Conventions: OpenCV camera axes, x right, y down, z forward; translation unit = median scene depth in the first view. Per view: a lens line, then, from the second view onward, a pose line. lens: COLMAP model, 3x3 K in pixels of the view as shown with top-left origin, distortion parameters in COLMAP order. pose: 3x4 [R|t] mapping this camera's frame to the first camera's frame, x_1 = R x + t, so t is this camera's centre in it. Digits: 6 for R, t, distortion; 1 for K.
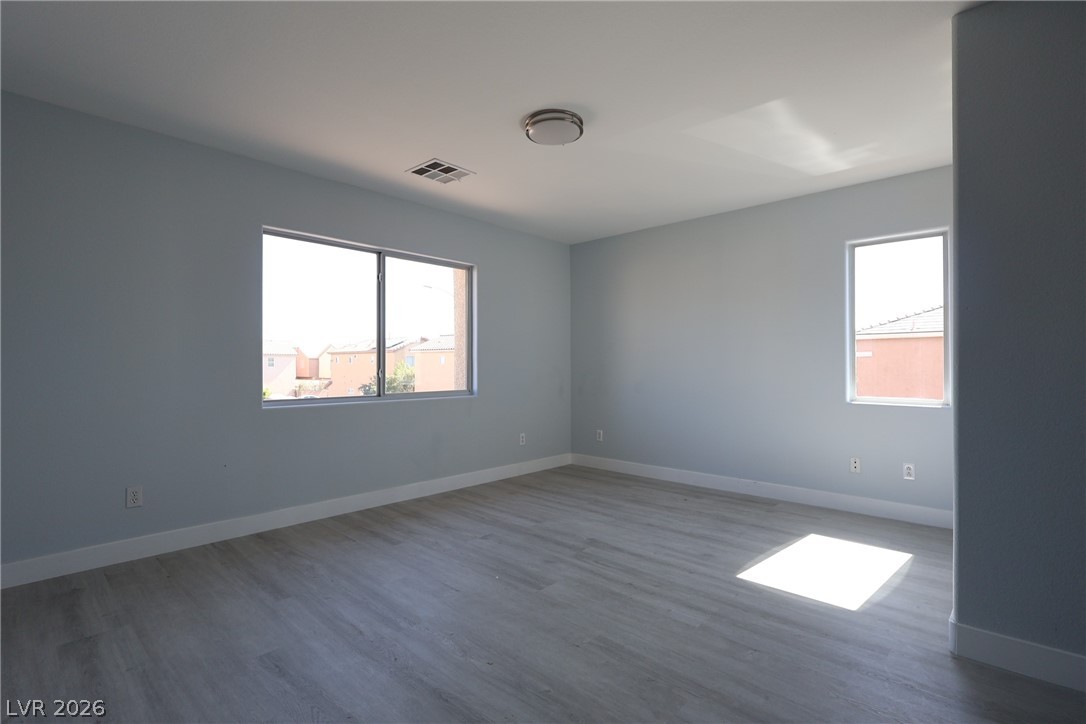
lens RADIAL K [[502.0, 0, 542.1], [0, 502.0, 362.6], [0, 0, 1]] dist [0.002827, -0.001389]
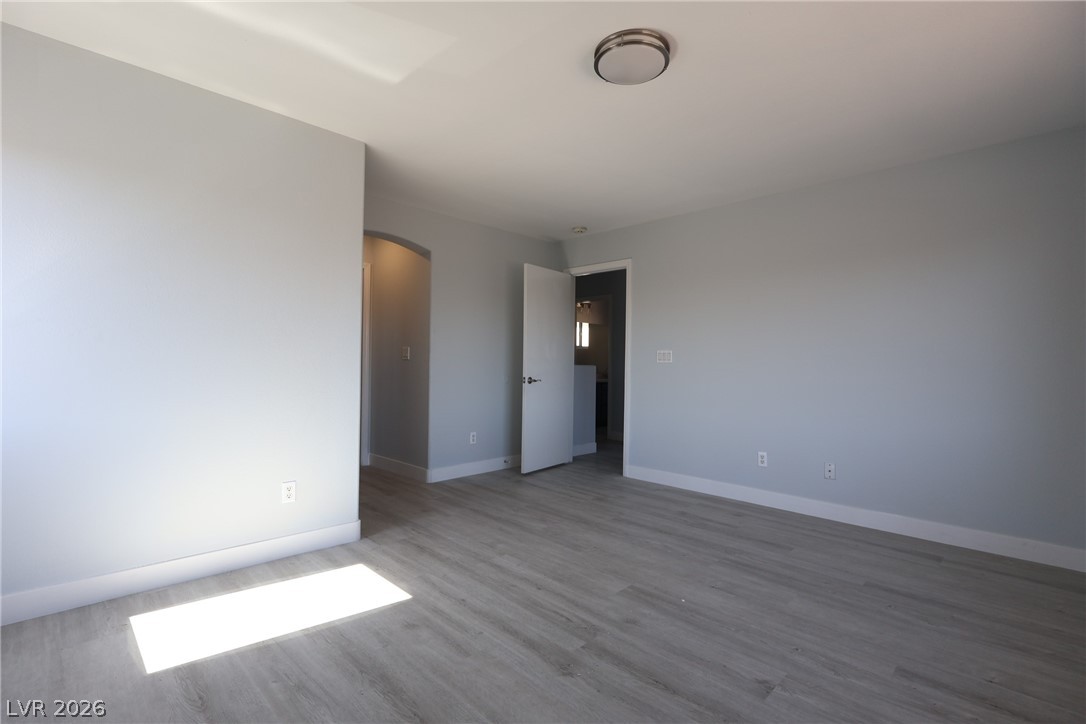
lens RADIAL K [[502.0, 0, 543.6], [0, 502.0, 362.7], [0, 0, 1]] dist [0.002827, -0.001389]
pose [[-0.999208, -0.014397, 0.037099, 0.130891], [-0.014555, 0.999886, -0.003977, 0.007931], [-0.037038, -0.004513, -0.999304, 1.871589]]
